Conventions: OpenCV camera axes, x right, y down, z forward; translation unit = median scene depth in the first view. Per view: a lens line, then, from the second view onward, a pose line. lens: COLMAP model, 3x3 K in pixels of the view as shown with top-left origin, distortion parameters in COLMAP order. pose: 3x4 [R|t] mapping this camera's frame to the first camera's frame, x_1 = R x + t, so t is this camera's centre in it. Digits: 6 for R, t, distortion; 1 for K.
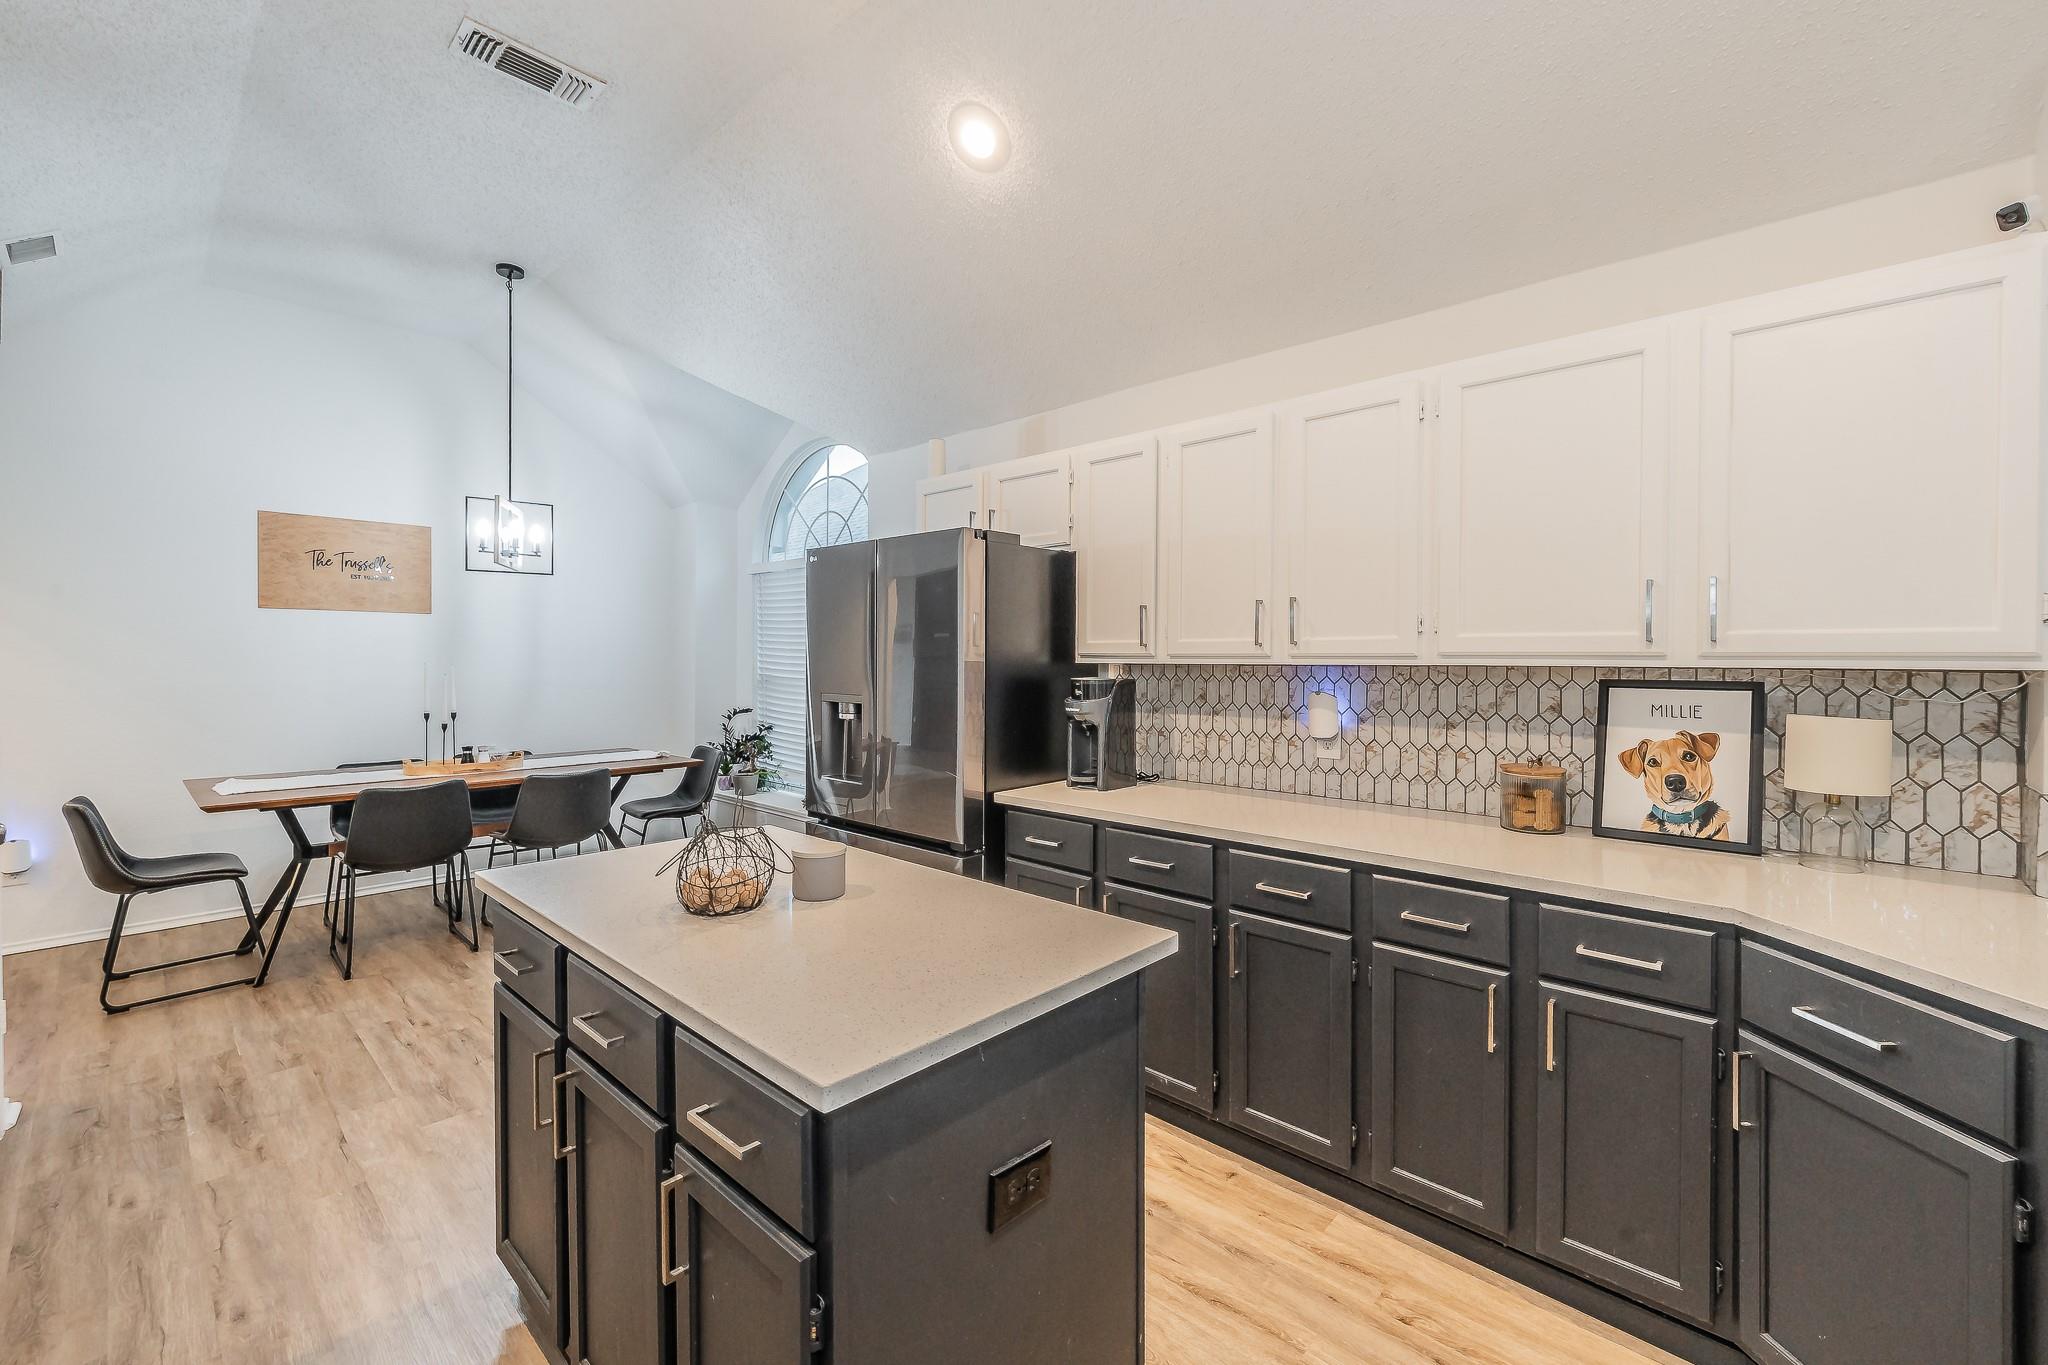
lens RADIAL K [[834.3, 0, 1011.4], [0, 834.3, 666.7], [0, 0, 1]] dist [0.002858, 0.000387]
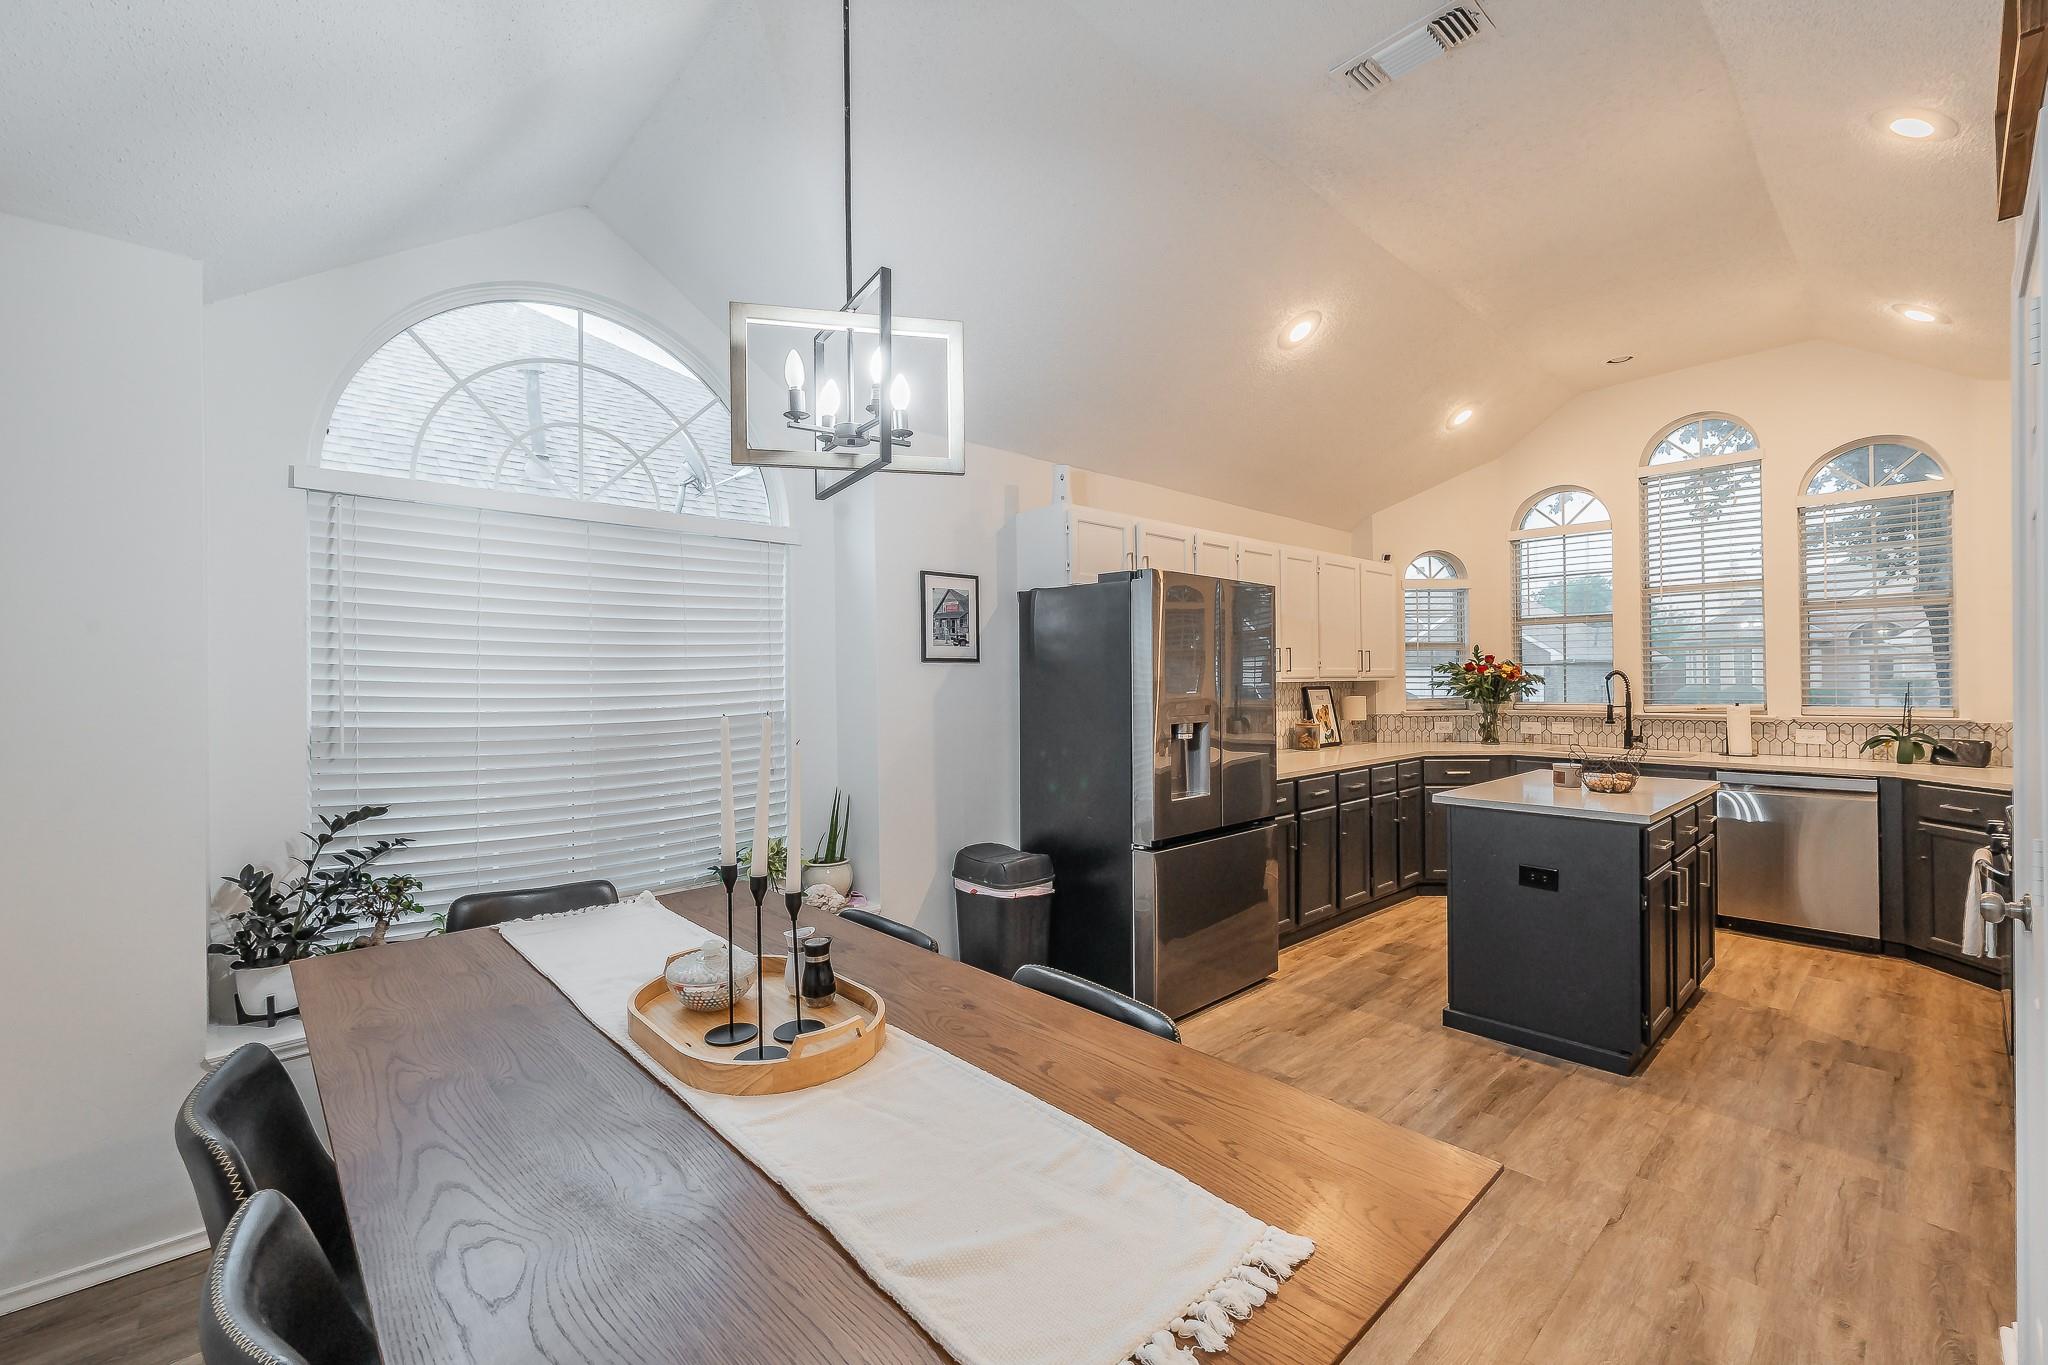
lens RADIAL K [[842.0, 0, 1010.9], [0, 842.0, 681.5], [0, 0, 1]] dist [0.002060, 0.000317]
pose [[0.085459, -0.002535, 0.996338, -1.914718], [0.023073, 0.999734, 0.000565, -0.022360], [-0.996074, 0.022940, 0.085495, 1.697592]]
